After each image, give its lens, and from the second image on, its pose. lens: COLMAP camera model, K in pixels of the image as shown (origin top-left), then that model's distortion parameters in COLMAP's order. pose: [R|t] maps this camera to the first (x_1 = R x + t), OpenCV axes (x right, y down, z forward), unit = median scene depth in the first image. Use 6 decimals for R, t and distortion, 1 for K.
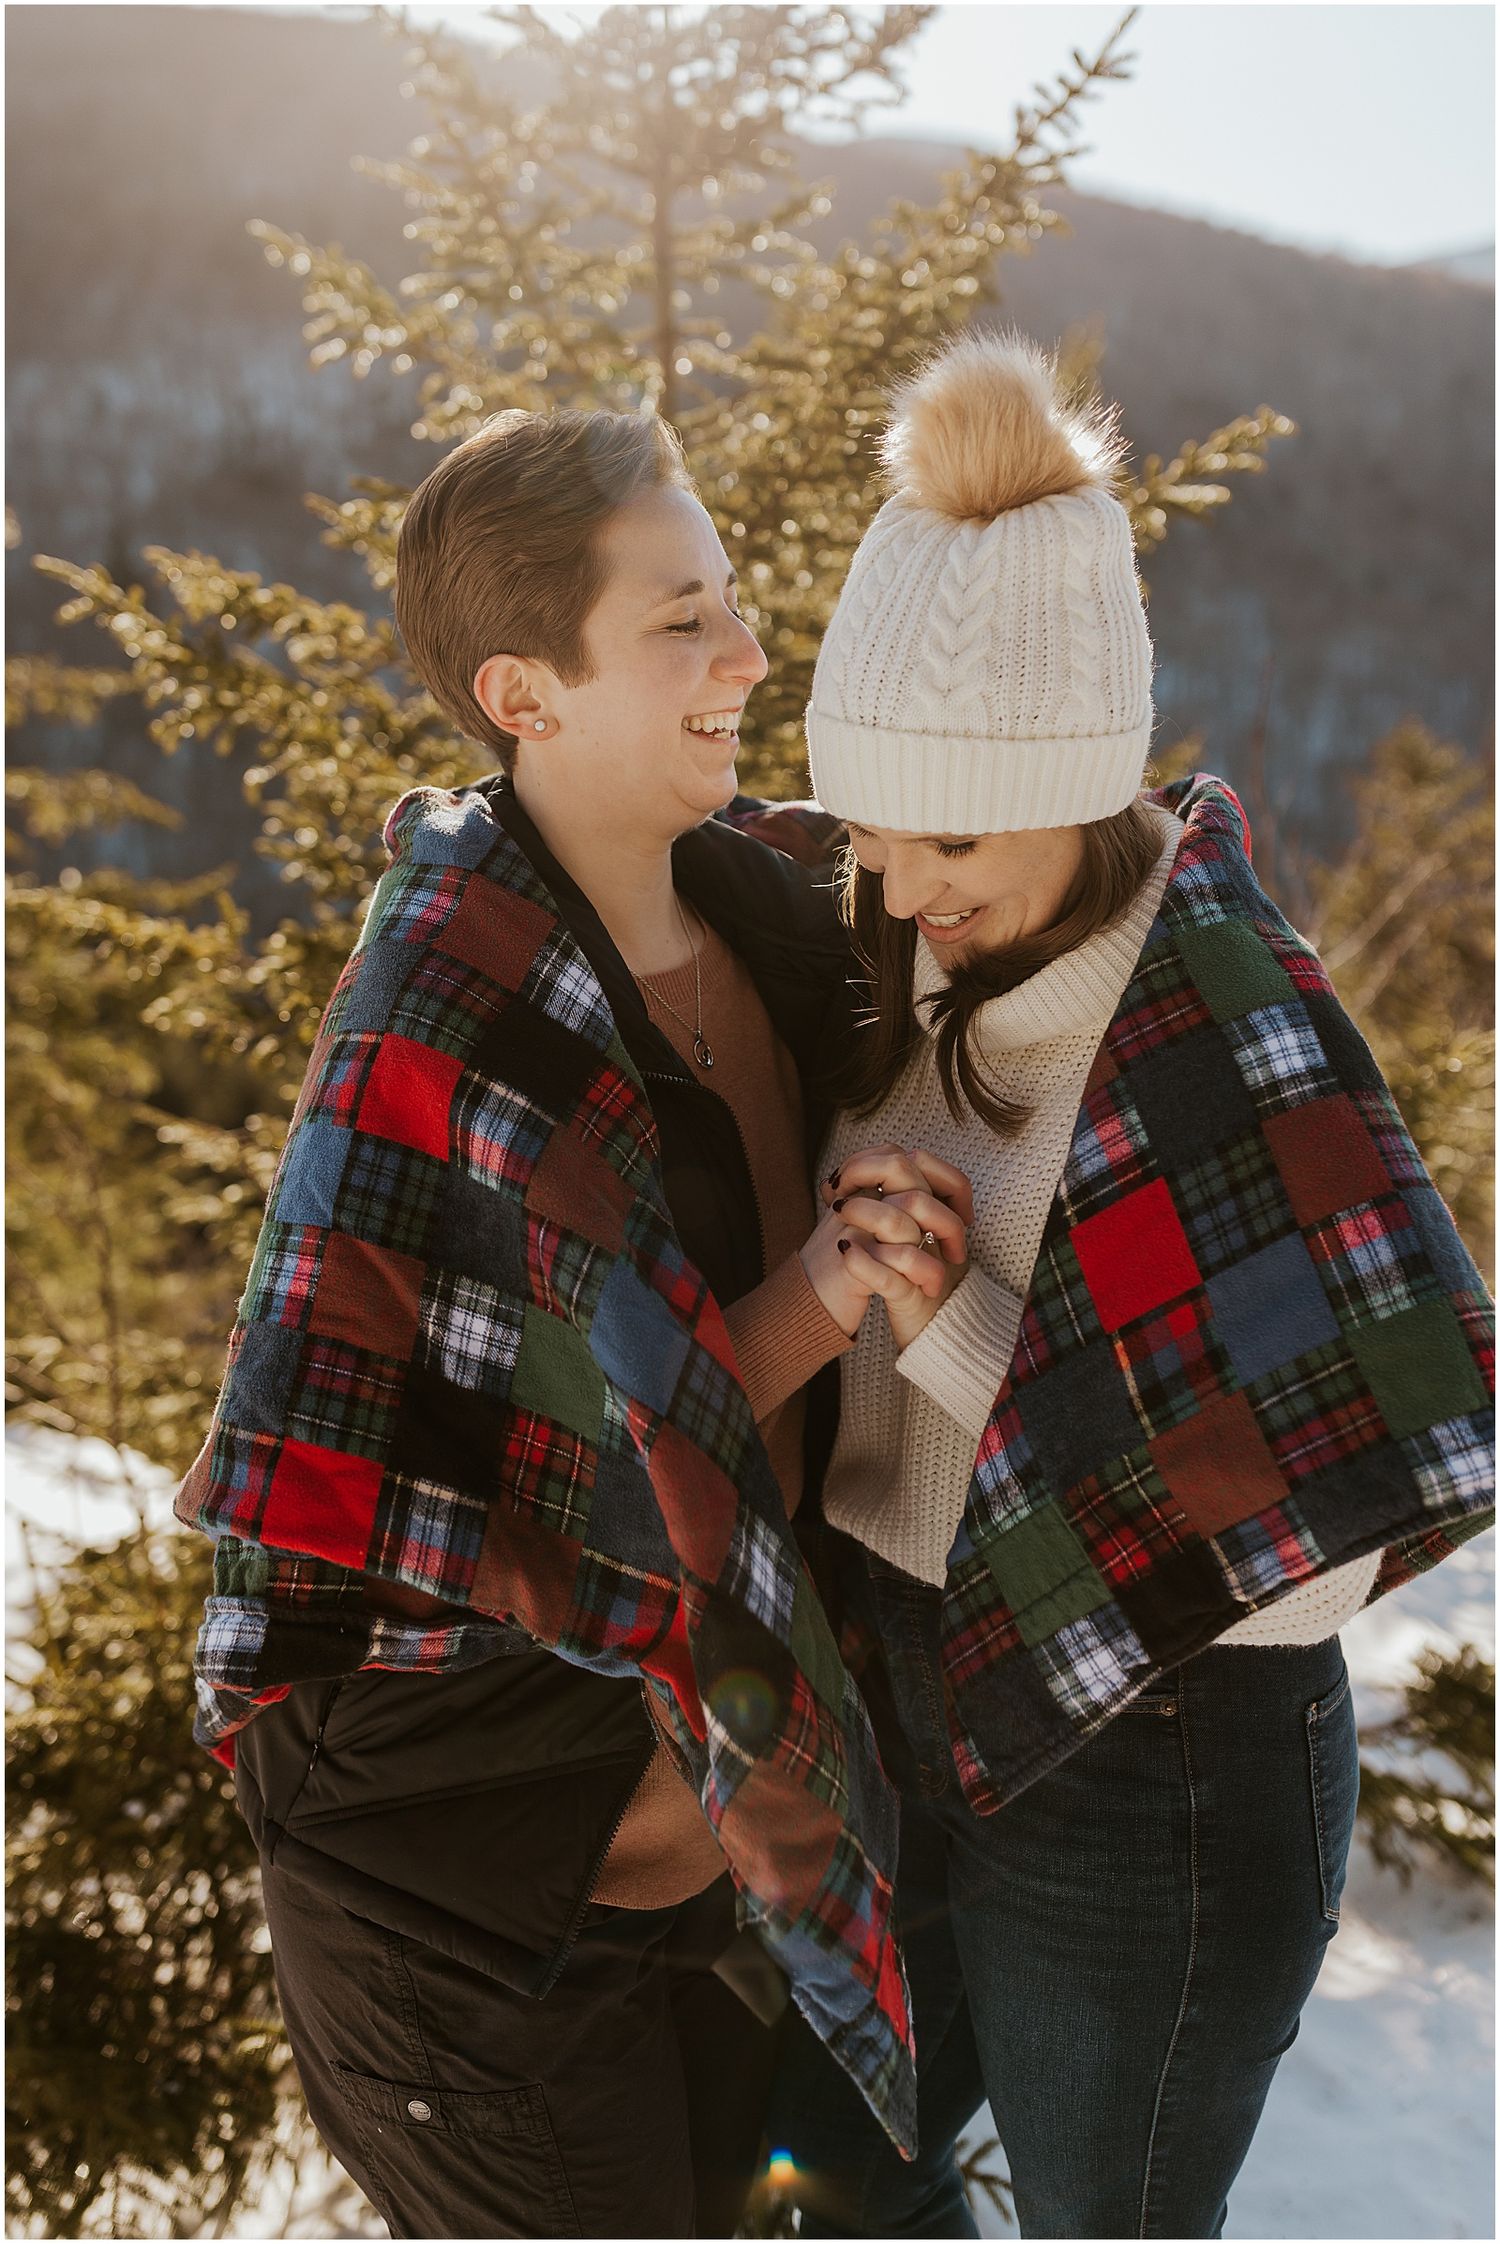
lens RADIAL K [[2350.4, 0, 663.1], [0, 2350.4, 1066.5], [0, 0, 1]] dist [0.002949, -0.001290]
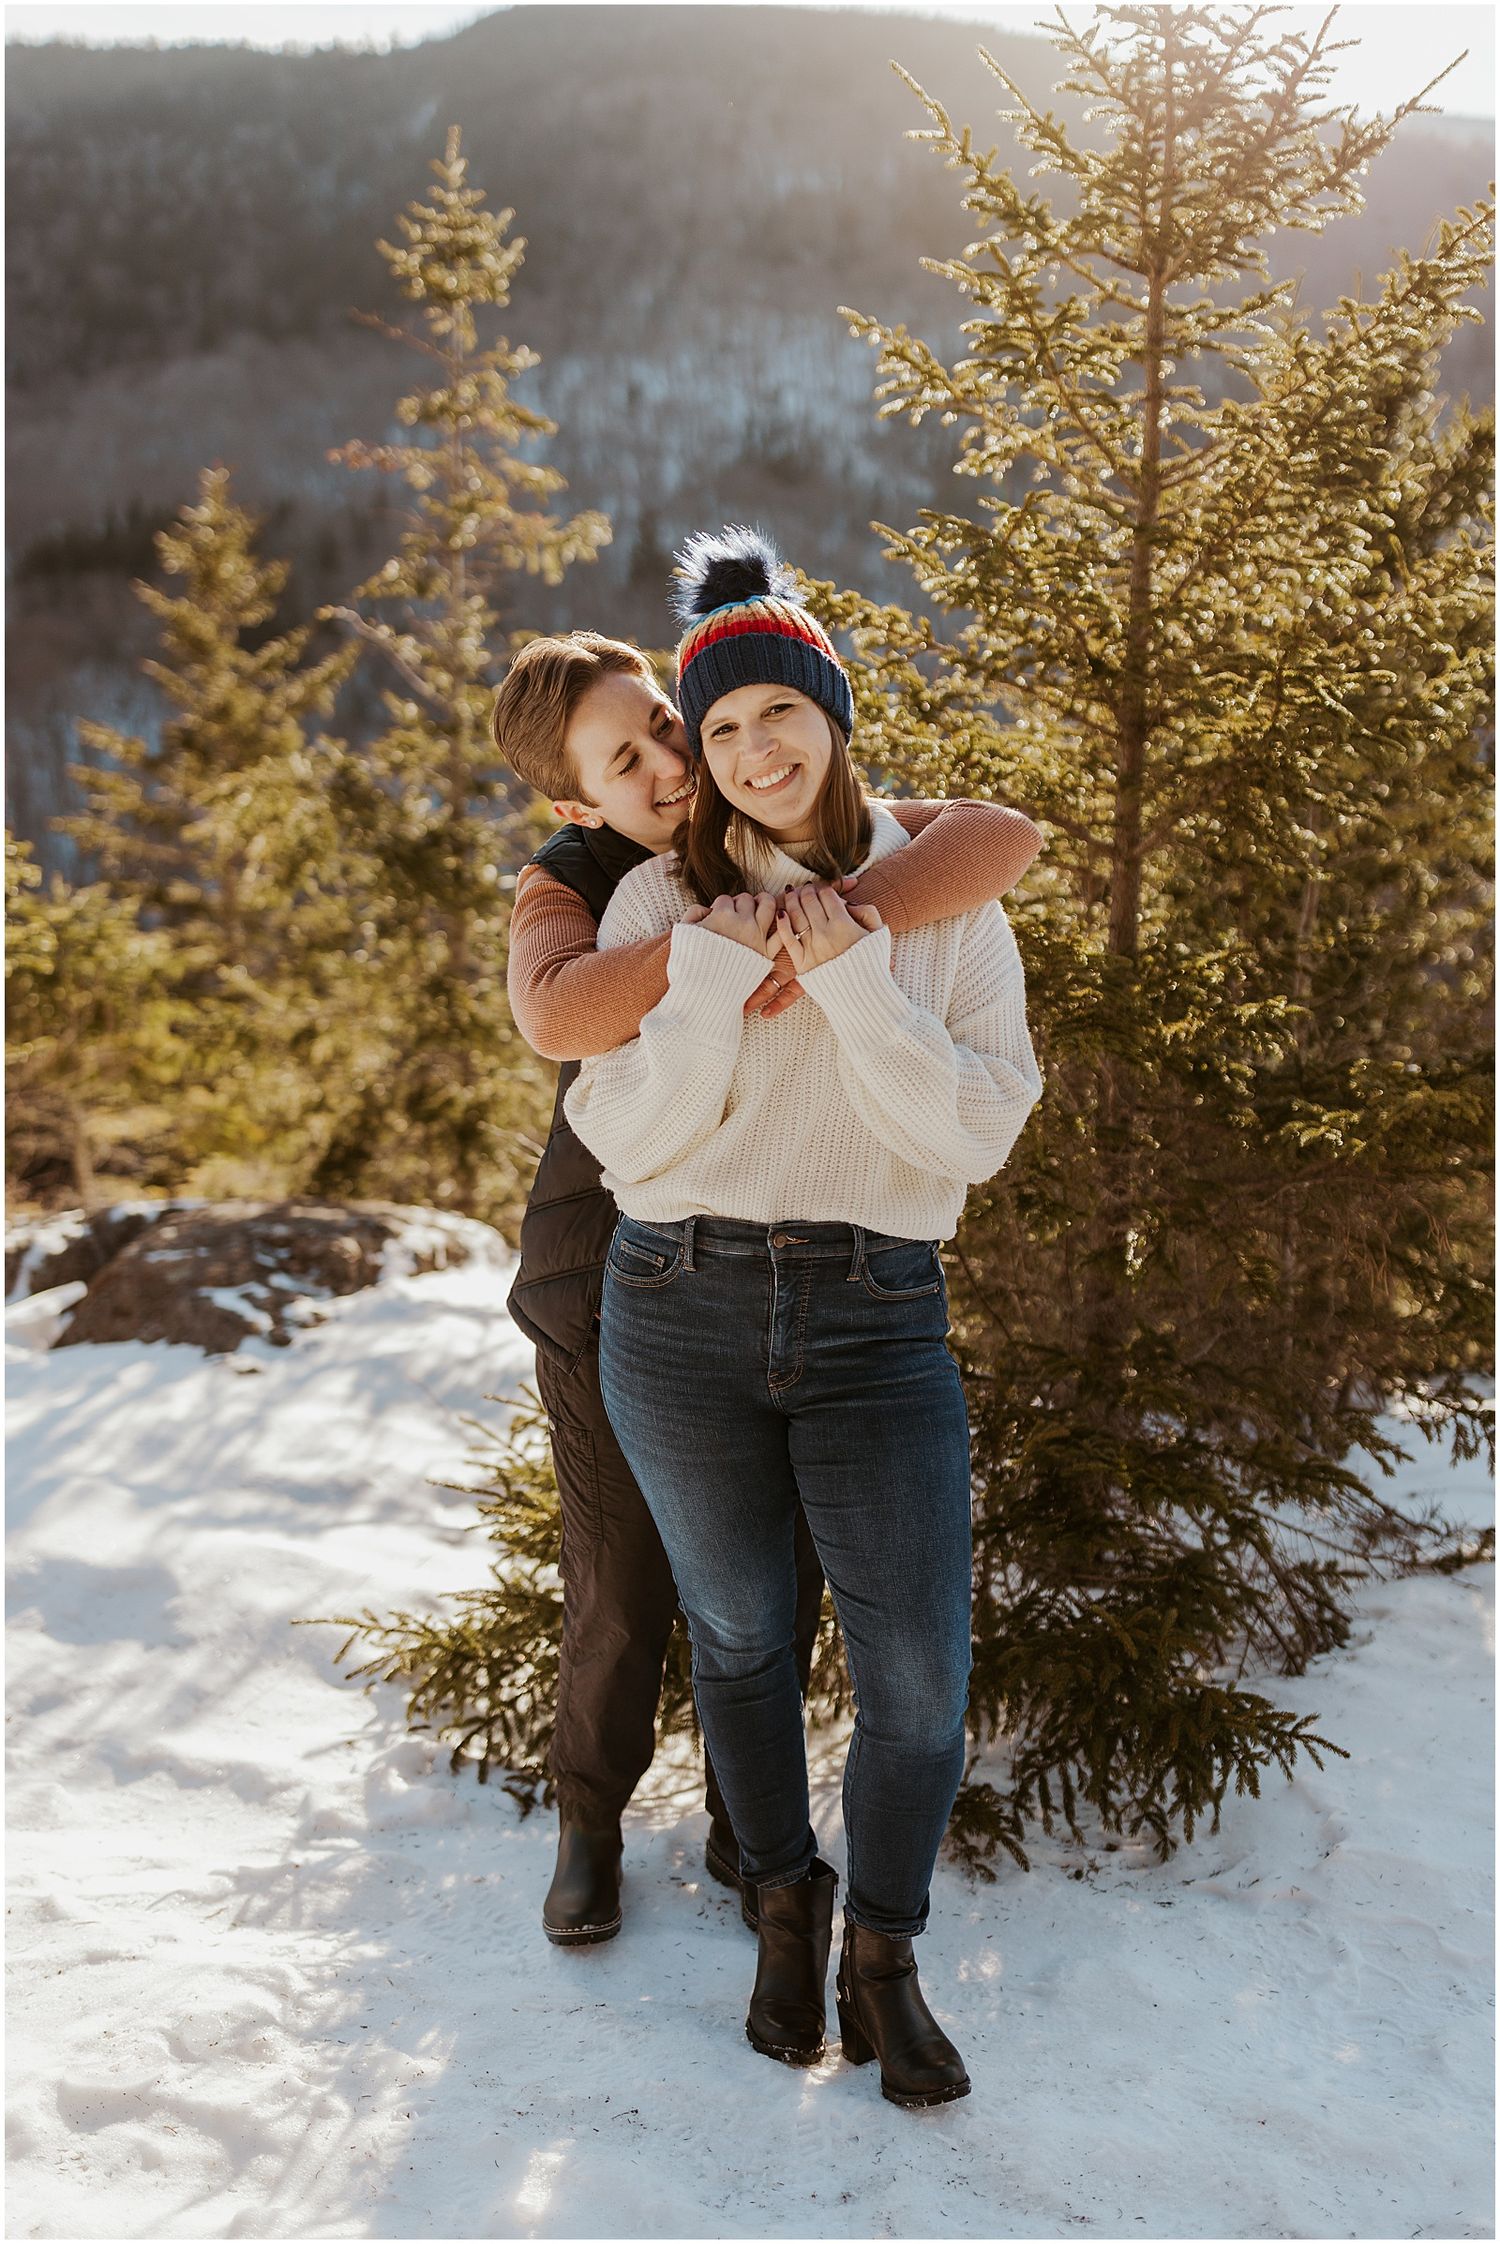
lens RADIAL K [[2239.9, 0, 749.7], [0, 2239.9, 1145.0], [0, 0, 1]] dist [0.007121, -0.006517]
pose [[0.984438, 0.056326, -0.166462, 0.010549], [-0.048231, 0.997467, 0.052283, 0.044605], [0.168986, -0.043441, 0.984661, -0.267040]]
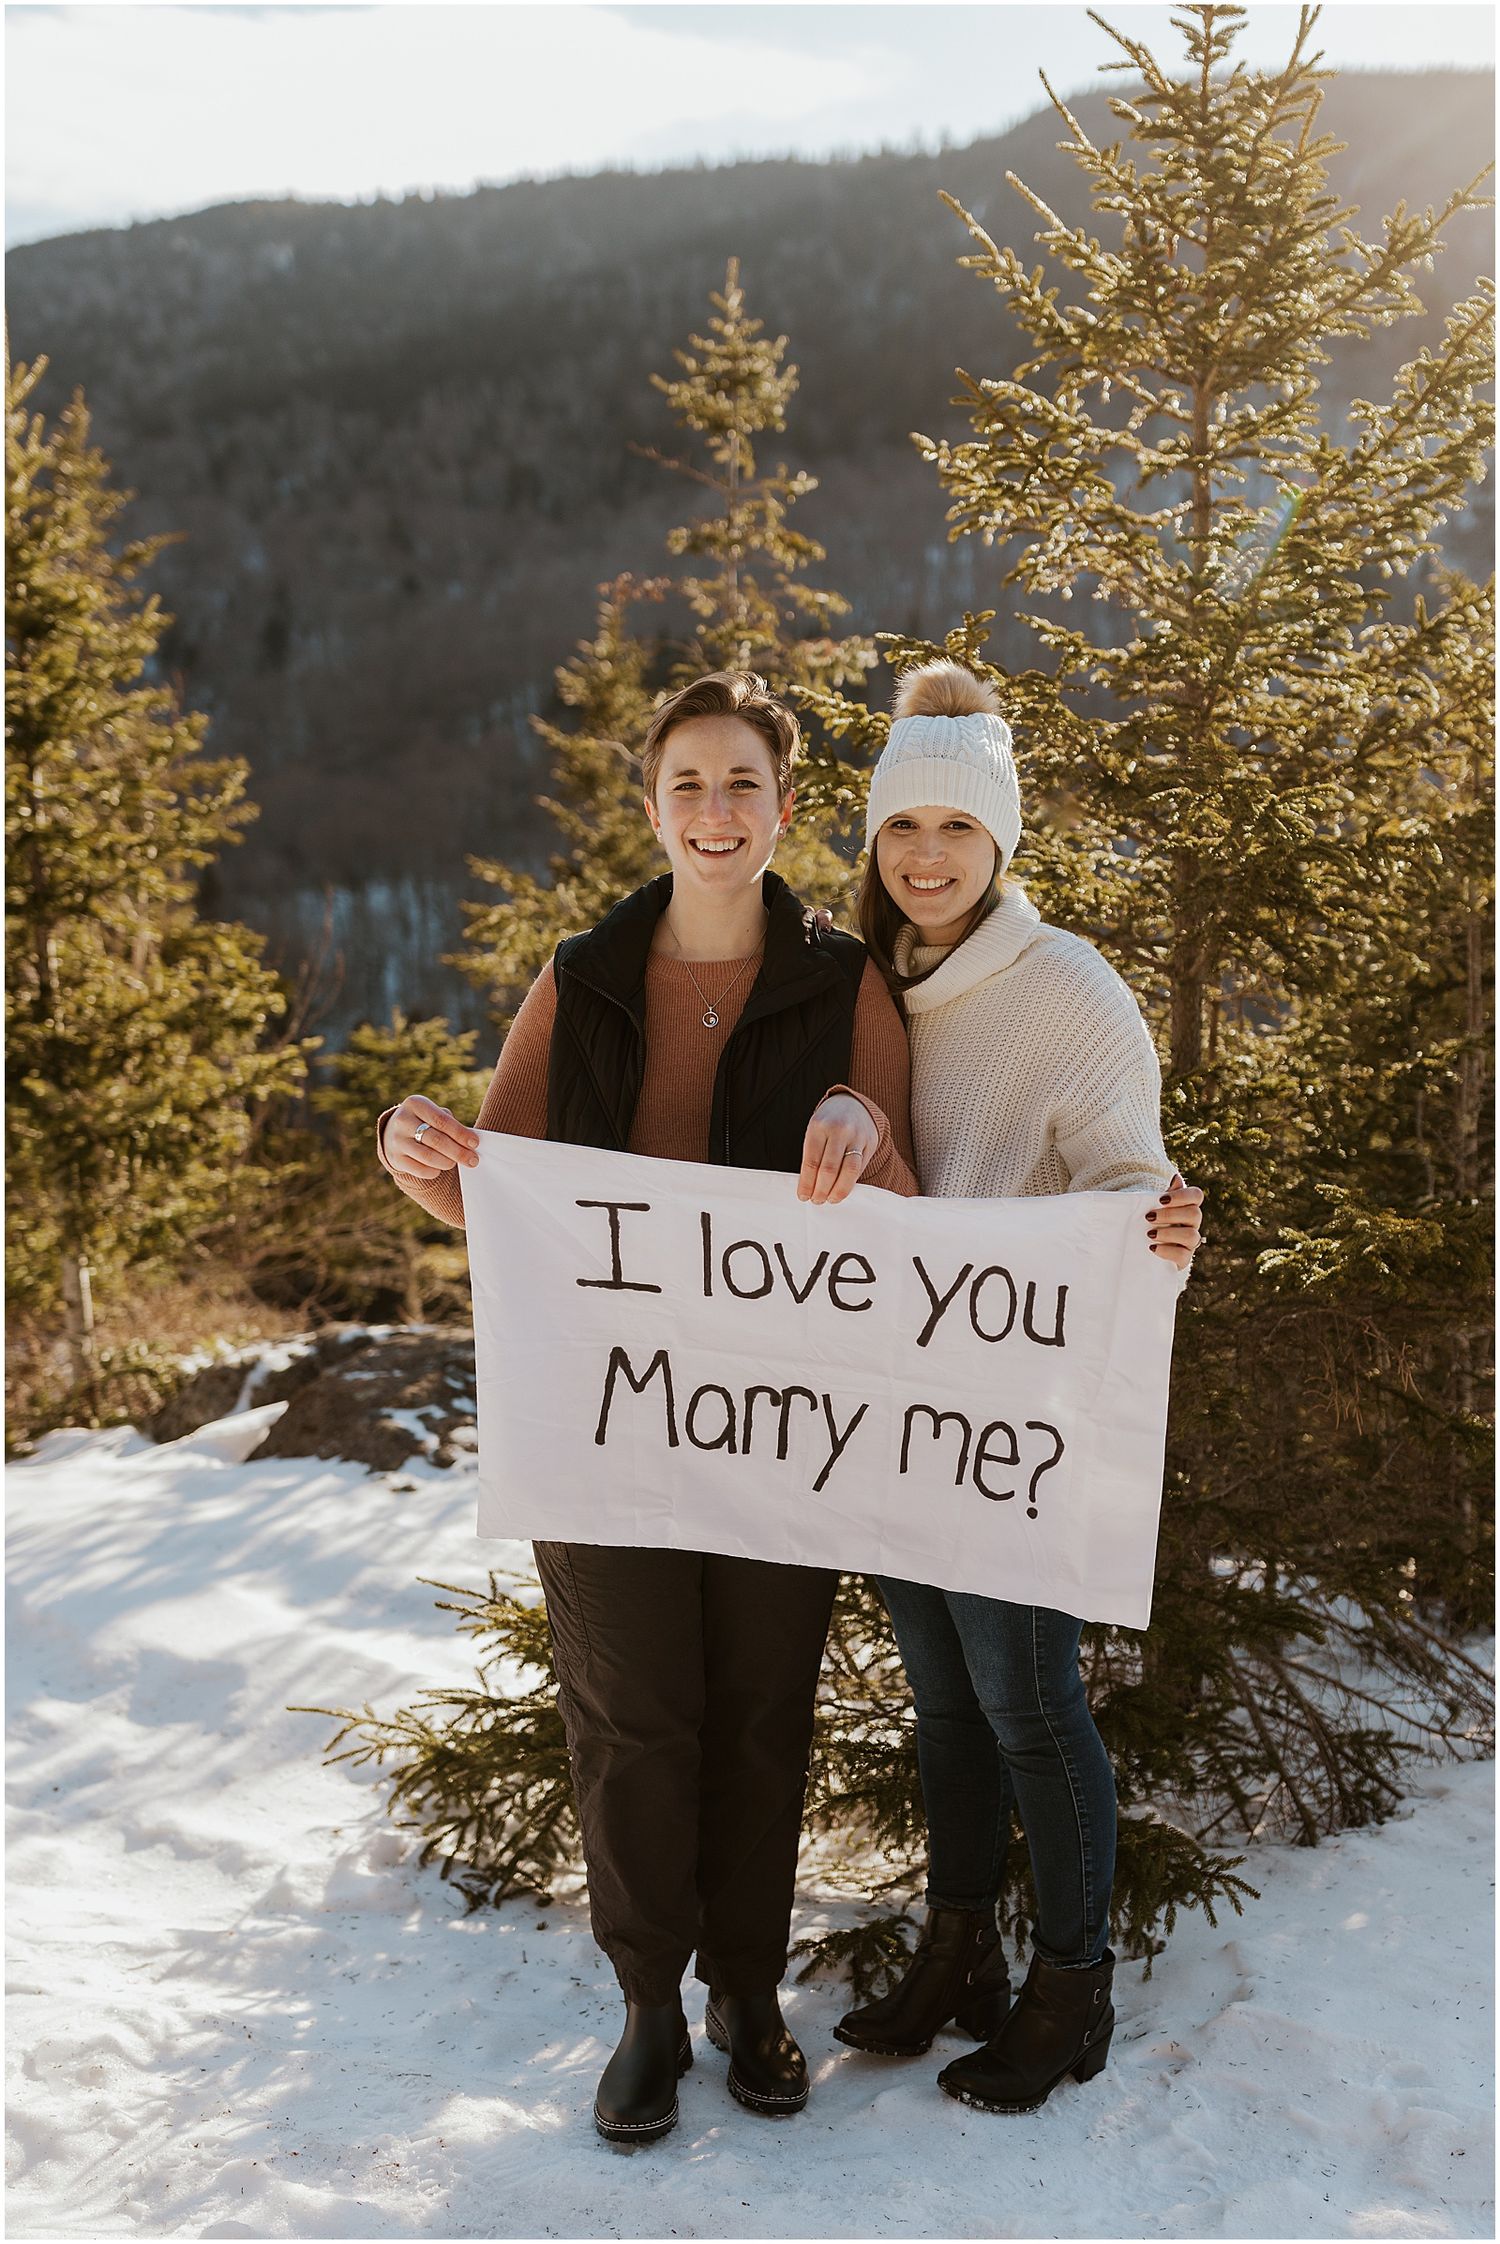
lens RADIAL K [[2453.8, 0, 754.7], [0, 2453.8, 1182.3], [0, 0, 1]] dist [0.008207, -0.025700]
pose [[0.917985, 0.063947, -0.391427, 0.316267], [-0.064293, 0.997856, 0.012237, 0.047402], [0.391370, 0.013932, 0.920128, -0.295645]]
